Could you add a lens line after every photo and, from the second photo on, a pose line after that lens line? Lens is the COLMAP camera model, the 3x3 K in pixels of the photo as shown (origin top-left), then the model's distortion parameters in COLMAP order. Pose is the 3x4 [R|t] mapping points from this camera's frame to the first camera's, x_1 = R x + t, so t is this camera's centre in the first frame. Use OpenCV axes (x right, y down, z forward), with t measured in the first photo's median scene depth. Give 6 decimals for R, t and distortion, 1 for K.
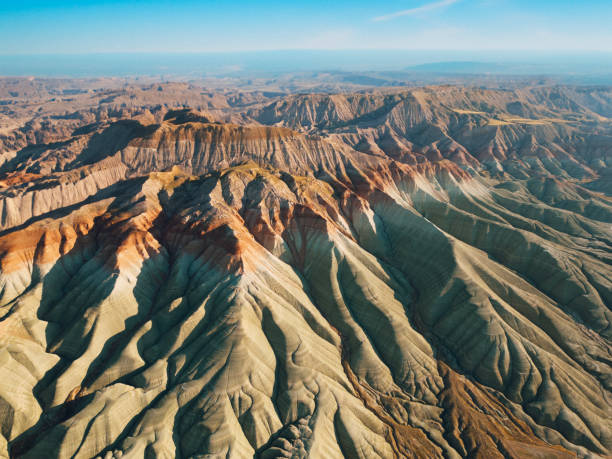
lens RADIAL K [[441.4, 0, 306.0], [0, 441.4, 229.5], [0, 0, 1]] dist [0.086009, -0.094145]
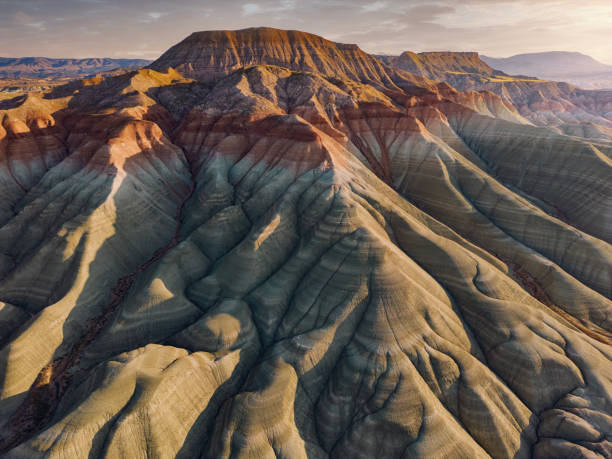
lens RADIAL K [[425.2, 0, 306.0], [0, 425.2, 229.5], [0, 0, 1]] dist [0.084032, -0.080210]
pose [[0.993766, -0.023148, 0.109056, -0.241891], [0.022525, 0.999722, 0.006942, 0.177445], [-0.109186, -0.004442, 0.994011, 0.427268]]
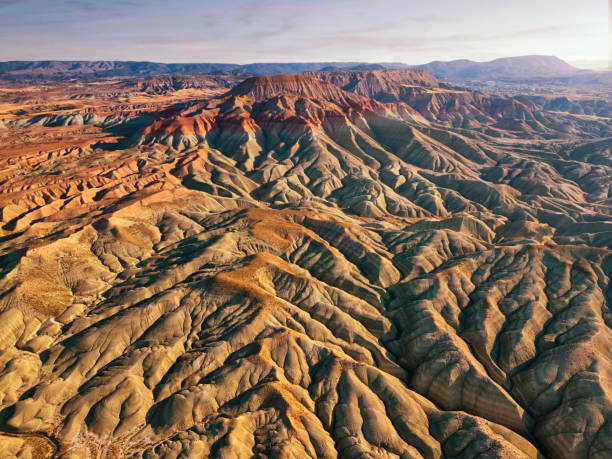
lens RADIAL K [[425.2, 0, 306.0], [0, 425.2, 229.5], [0, 0, 1]] dist [0.084032, -0.080210]
pose [[0.993218, -0.025091, 0.113524, -0.397056], [0.024187, 0.999664, 0.009333, 0.516681], [-0.113720, -0.006524, 0.993491, -0.905580]]
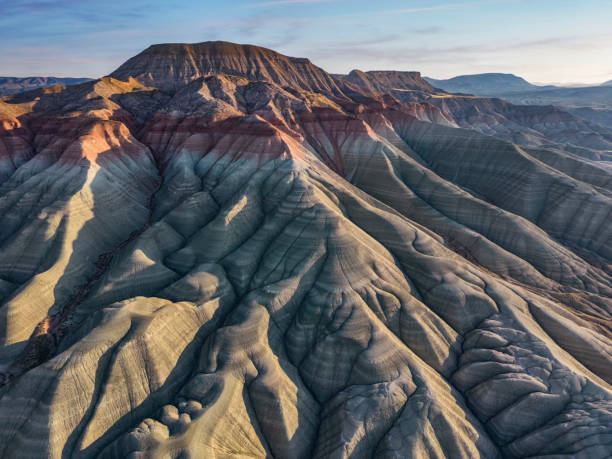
lens RADIAL K [[425.2, 0, 306.0], [0, 425.2, 229.5], [0, 0, 1]] dist [0.084032, -0.080210]
pose [[0.977005, -0.048481, 0.207633, -0.259151], [0.056032, 0.997959, -0.030634, 0.227989], [-0.205724, 0.041564, 0.977727, 0.362940]]
